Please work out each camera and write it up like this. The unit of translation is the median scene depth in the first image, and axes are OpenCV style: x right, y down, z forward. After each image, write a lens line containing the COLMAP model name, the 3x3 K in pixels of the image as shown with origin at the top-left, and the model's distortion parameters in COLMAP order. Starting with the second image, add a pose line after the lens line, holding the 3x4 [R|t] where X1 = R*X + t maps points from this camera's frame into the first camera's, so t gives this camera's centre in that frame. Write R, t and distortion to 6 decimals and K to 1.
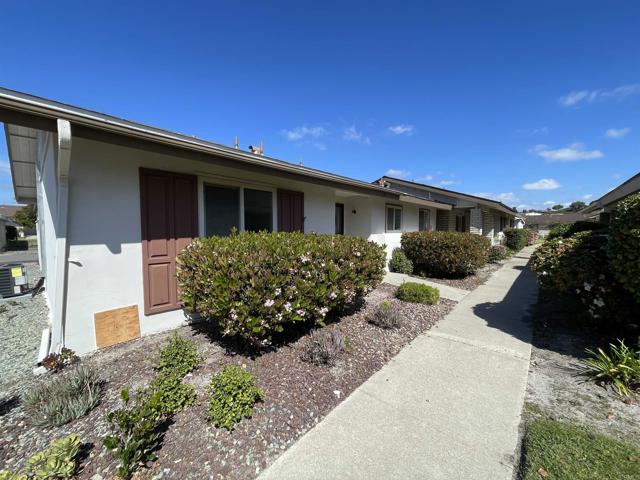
lens RADIAL K [[257.0, 0, 318.7], [0, 257.0, 241.3], [0, 0, 1]] dist [-0.000447, 0.000654]
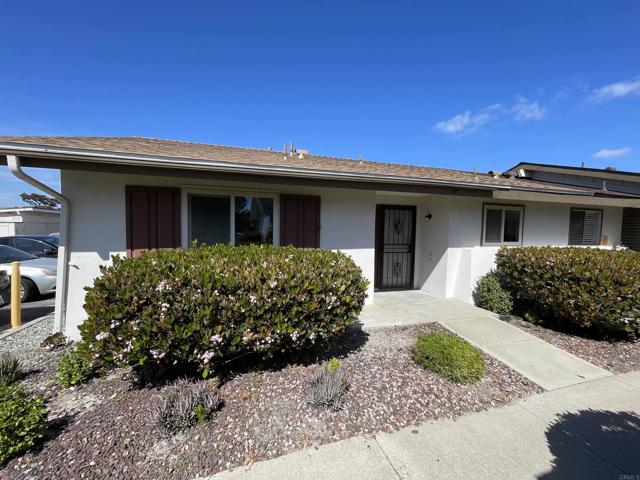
lens RADIAL K [[257.0, 0, 320.5], [0, 257.0, 241.4], [0, 0, 1]] dist [-0.000447, 0.000654]
pose [[0.852200, 0.035406, -0.522017, 0.448309], [-0.039554, 0.999212, 0.003200, -0.053820], [0.521719, 0.017921, 0.852929, 0.336529]]
